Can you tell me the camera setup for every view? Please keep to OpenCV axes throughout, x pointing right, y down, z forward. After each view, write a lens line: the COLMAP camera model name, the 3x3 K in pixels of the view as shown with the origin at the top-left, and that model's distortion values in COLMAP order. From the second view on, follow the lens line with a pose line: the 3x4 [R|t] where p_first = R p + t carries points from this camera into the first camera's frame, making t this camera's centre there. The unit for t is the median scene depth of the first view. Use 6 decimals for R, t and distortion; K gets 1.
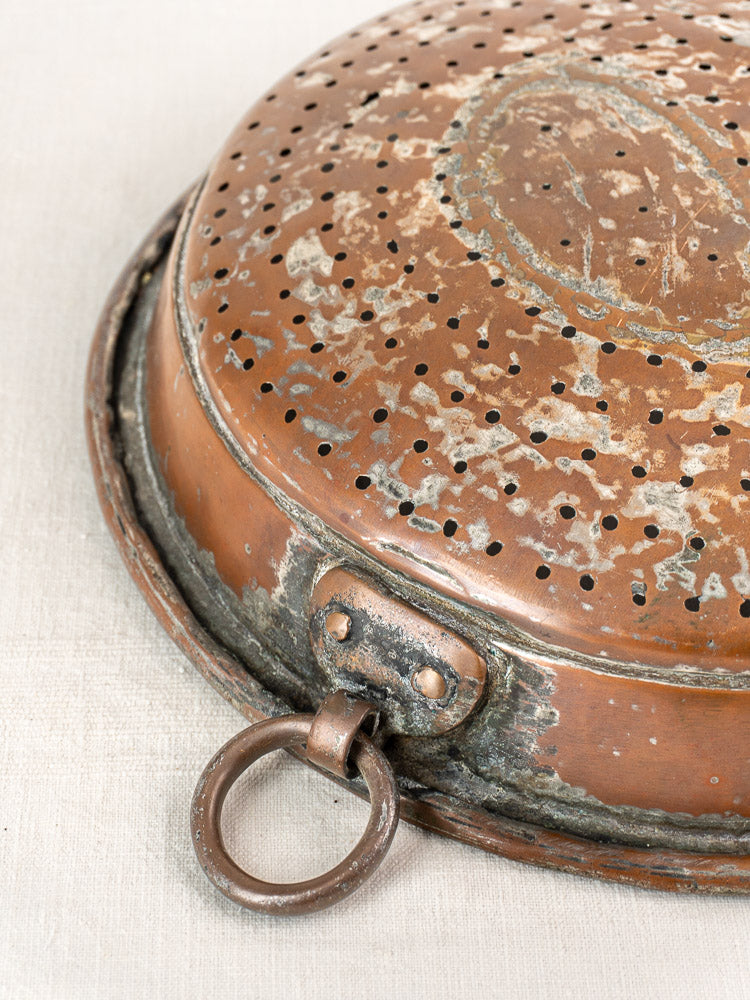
lens RADIAL K [[2390.4, 0, 395.3], [0, 2390.4, 439.2], [0, 0, 1]] dist [0.101388, 0.388403]
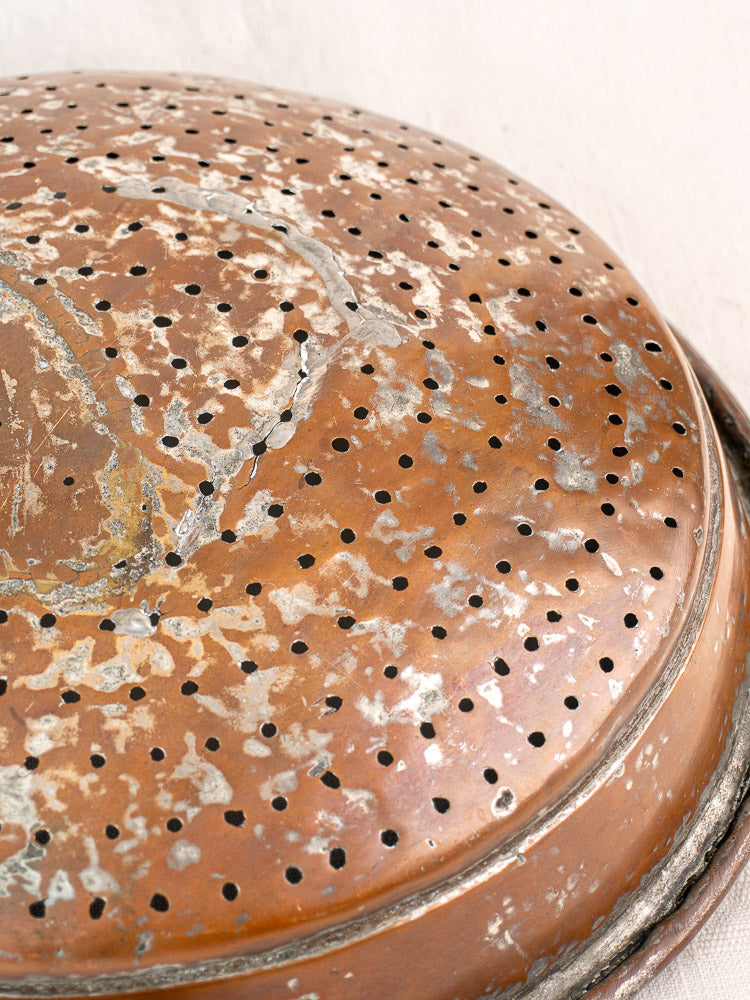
lens RADIAL K [[2390.4, 0, 395.3], [0, 2390.4, 439.2], [0, 0, 1]] dist [0.101388, 0.388403]
pose [[0.992405, -0.090435, 0.083395, 0.185335], [0.082617, 0.992245, 0.092870, -0.169913], [-0.091147, -0.085275, 0.992180, 0.088727]]
